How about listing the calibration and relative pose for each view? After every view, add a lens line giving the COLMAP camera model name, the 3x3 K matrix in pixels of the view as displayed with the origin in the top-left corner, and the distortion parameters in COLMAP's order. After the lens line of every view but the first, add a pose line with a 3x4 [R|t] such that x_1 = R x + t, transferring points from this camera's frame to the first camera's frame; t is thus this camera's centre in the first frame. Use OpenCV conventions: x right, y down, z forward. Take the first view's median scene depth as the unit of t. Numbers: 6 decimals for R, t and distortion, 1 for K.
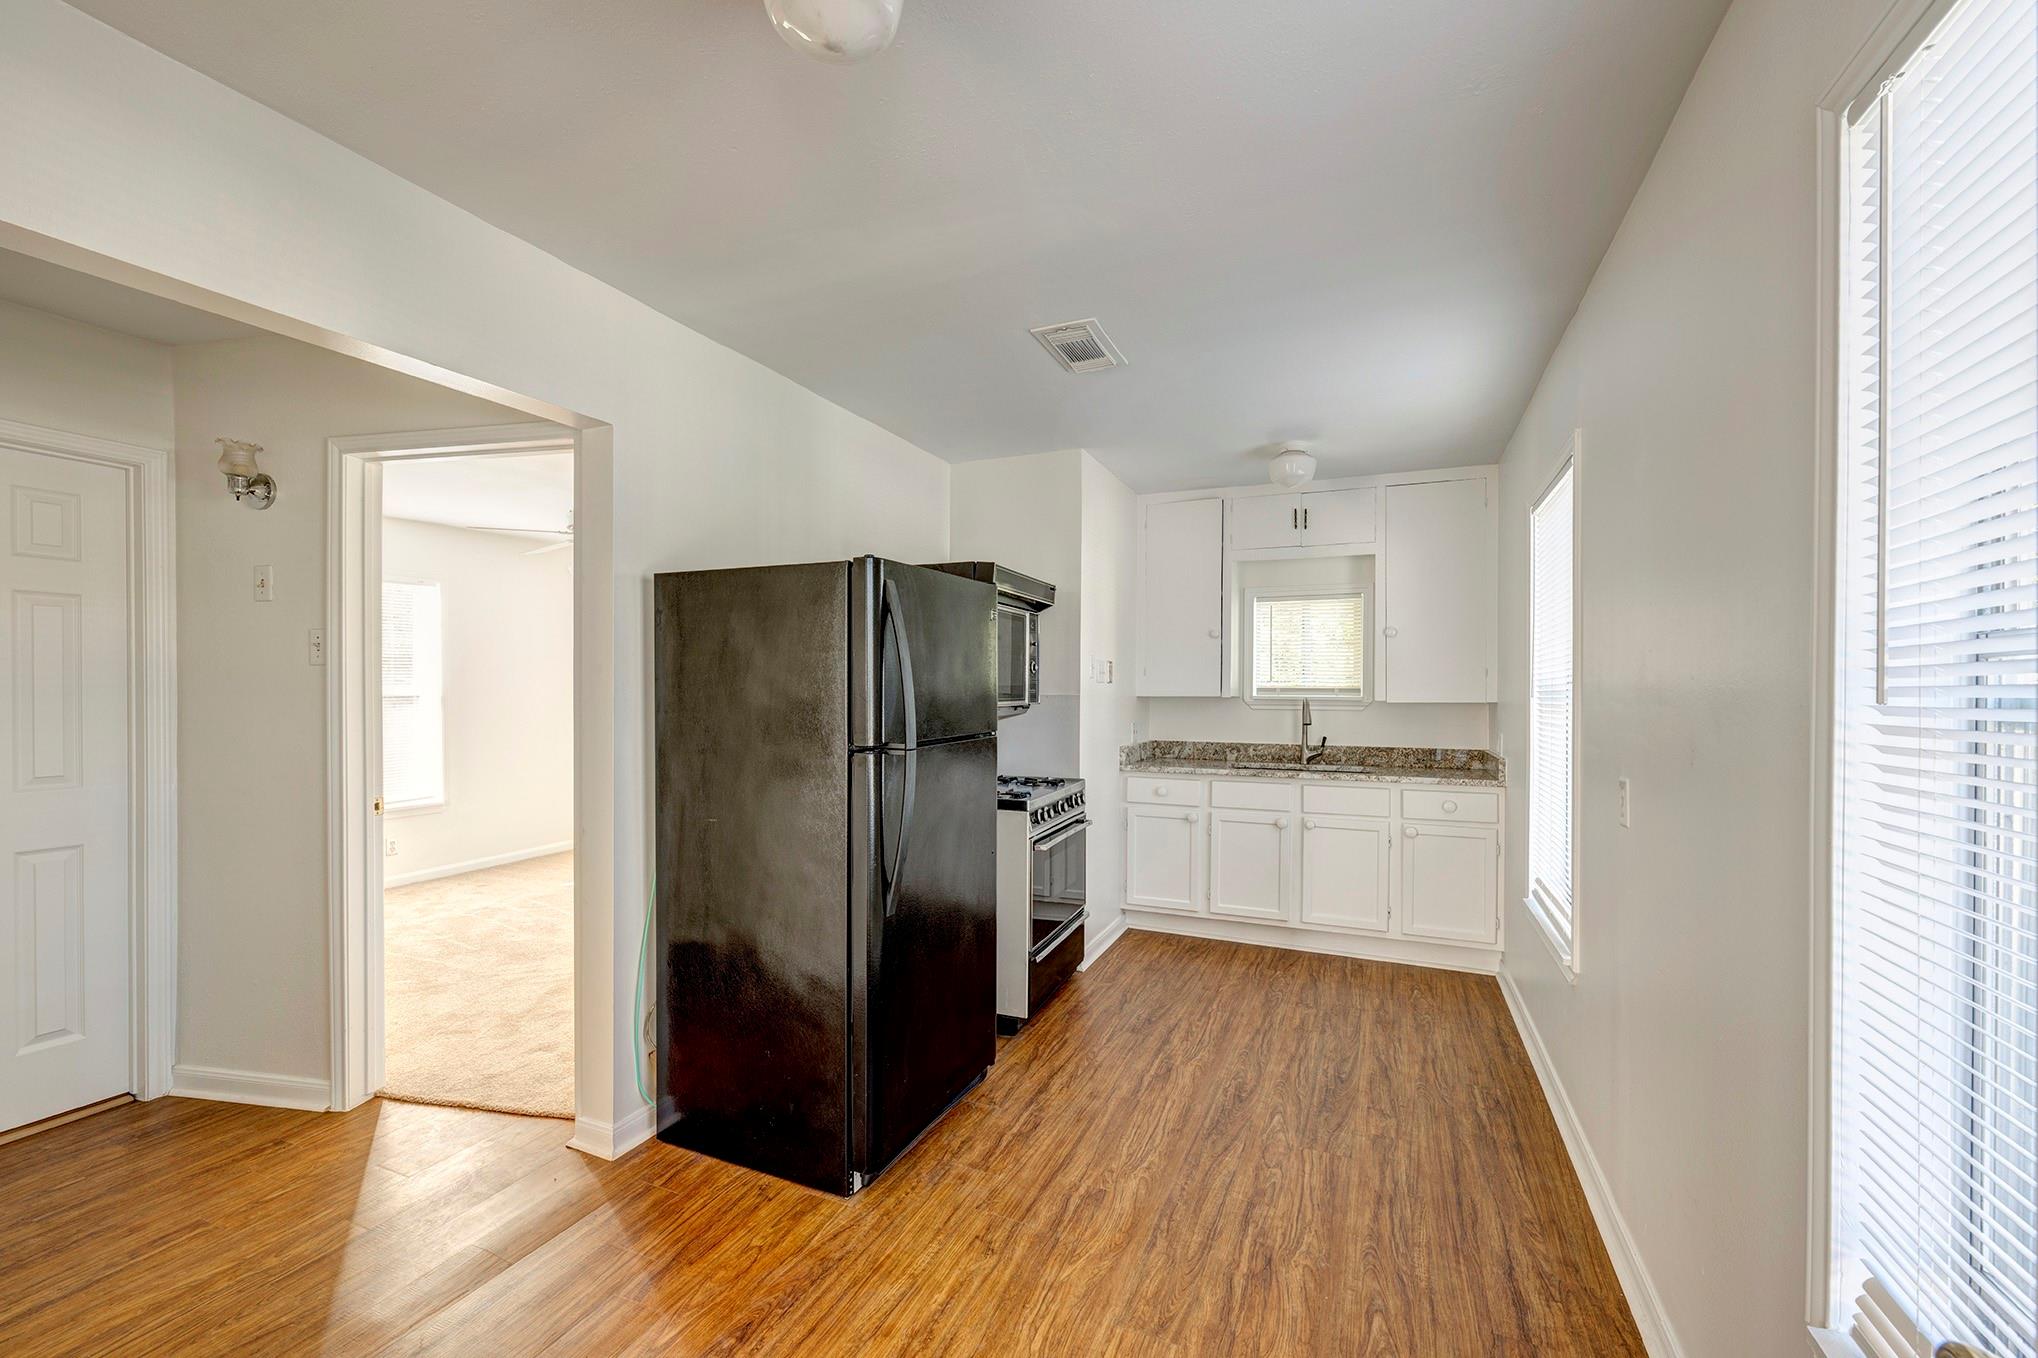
lens RADIAL K [[811.9, 0, 1009.6], [0, 811.9, 695.1], [0, 0, 1]] dist [-0.002517, -0.000453]
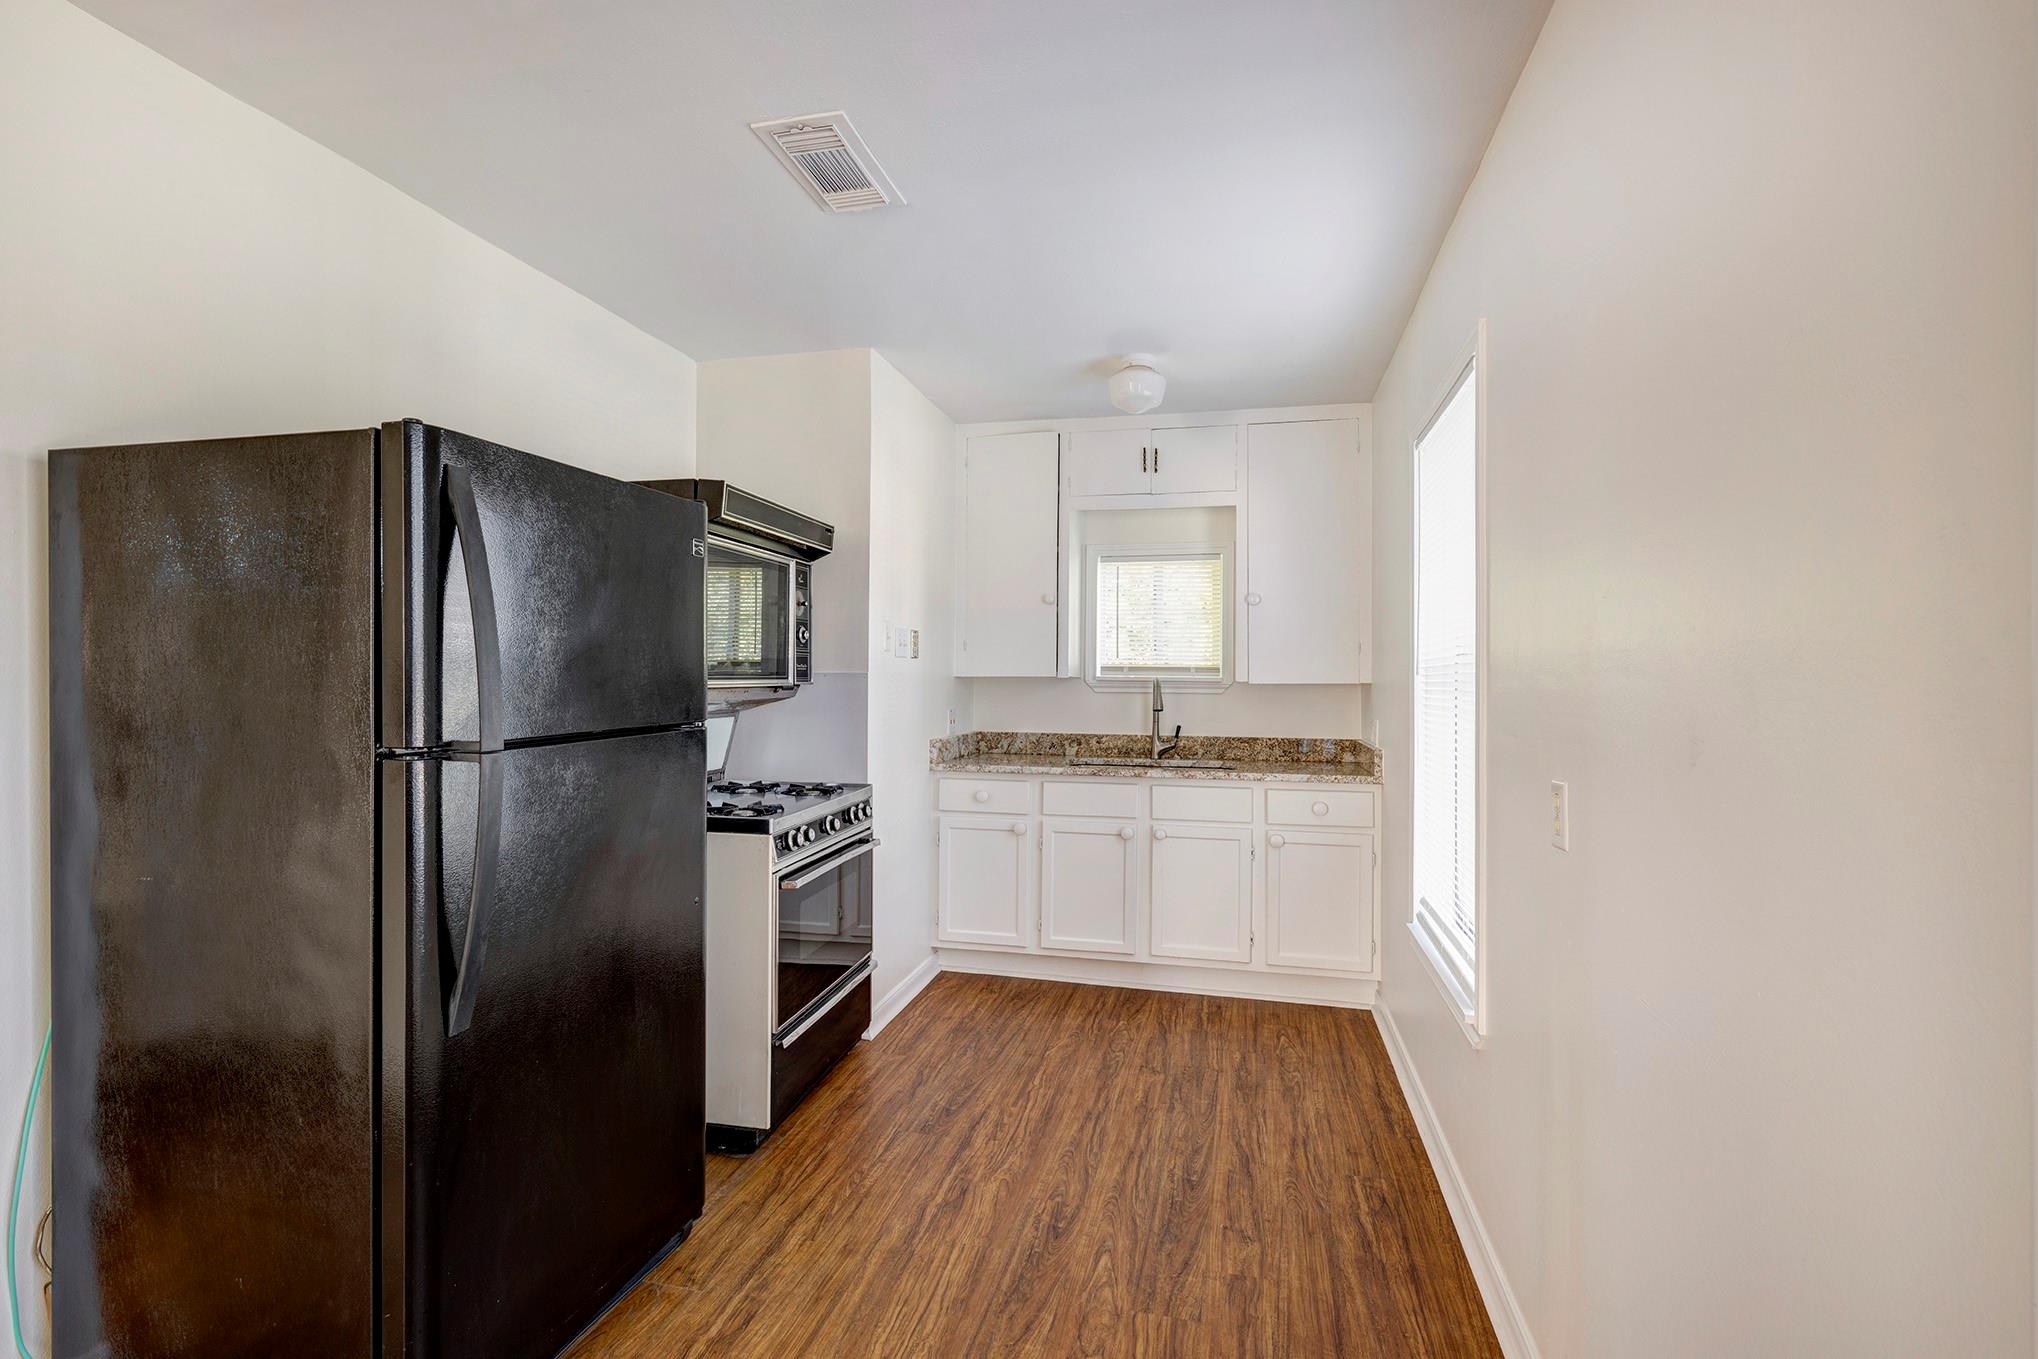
lens RADIAL K [[873.8, 0, 1024.1], [0, 873.8, 673.4], [0, 0, 1]] dist [-0.000232, -0.000047]
pose [[0.983808, 0.003475, 0.179191, 0.100267], [-0.001599, 0.999942, -0.010614, 0.010751], [-0.179218, 0.010156, 0.983757, 0.207458]]
